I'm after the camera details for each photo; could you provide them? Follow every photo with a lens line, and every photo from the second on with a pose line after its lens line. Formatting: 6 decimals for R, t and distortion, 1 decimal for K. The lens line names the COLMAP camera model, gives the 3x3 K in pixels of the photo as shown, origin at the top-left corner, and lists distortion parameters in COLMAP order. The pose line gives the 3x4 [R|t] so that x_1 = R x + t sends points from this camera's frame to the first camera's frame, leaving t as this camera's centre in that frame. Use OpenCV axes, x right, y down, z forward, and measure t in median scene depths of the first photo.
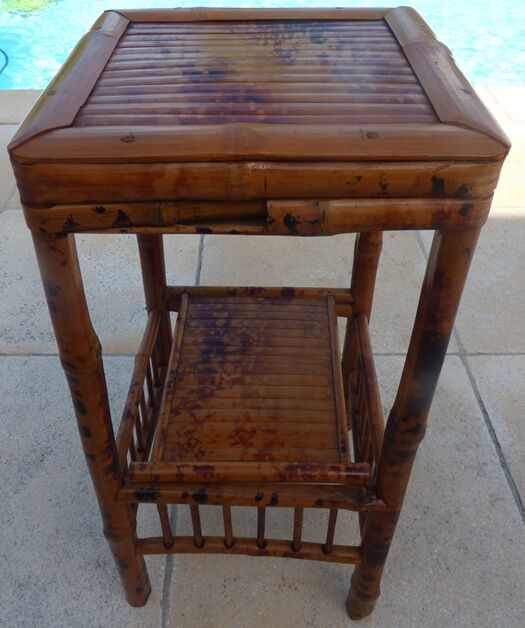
lens RADIAL K [[638.5, 0, 262.8], [0, 638.5, 311.1], [0, 0, 1]] dist [0.053251, 0.000000]
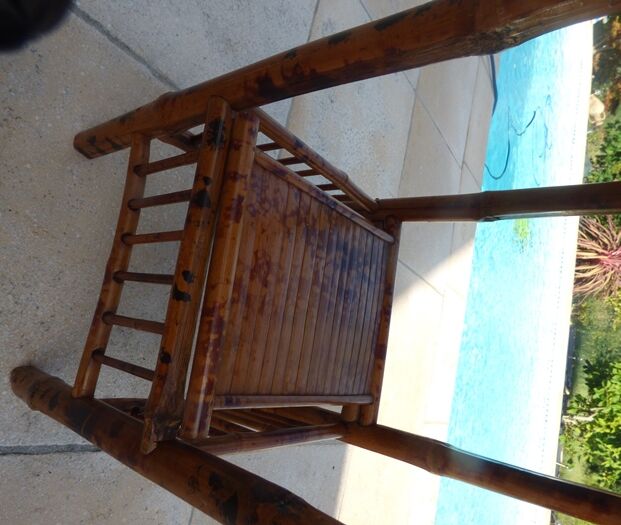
lens RADIAL K [[464.3, 0, 262.1], [0, 464.3, 259.7], [0, 0, 1]] dist [0.001304, -0.011466]
pose [[-0.149865, 0.980005, -0.130887, 0.030771], [-0.988697, -0.147977, 0.024091, 0.185747], [0.004241, 0.133018, 0.991105, 0.445727]]
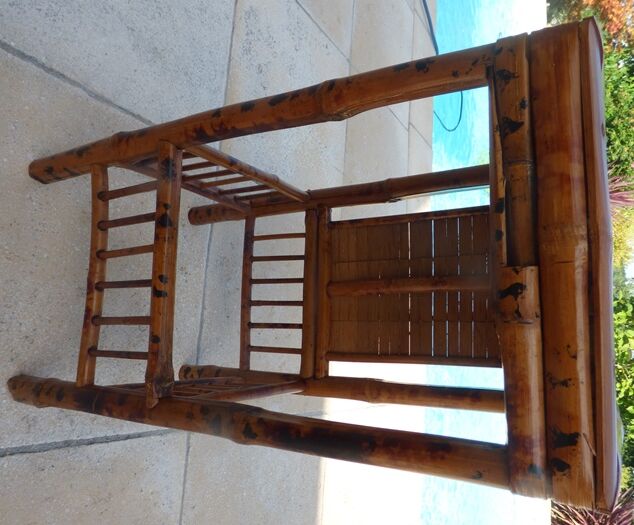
lens RADIAL K [[529.6, 0, 314.1], [0, 529.6, 269.2], [0, 0, 1]] dist [0.012314, 0.004248]
pose [[-0.000436, 0.996090, -0.088340, 0.049505], [-0.987557, -0.014322, -0.156606, 0.176808], [-0.157259, 0.087172, 0.983702, 0.138815]]
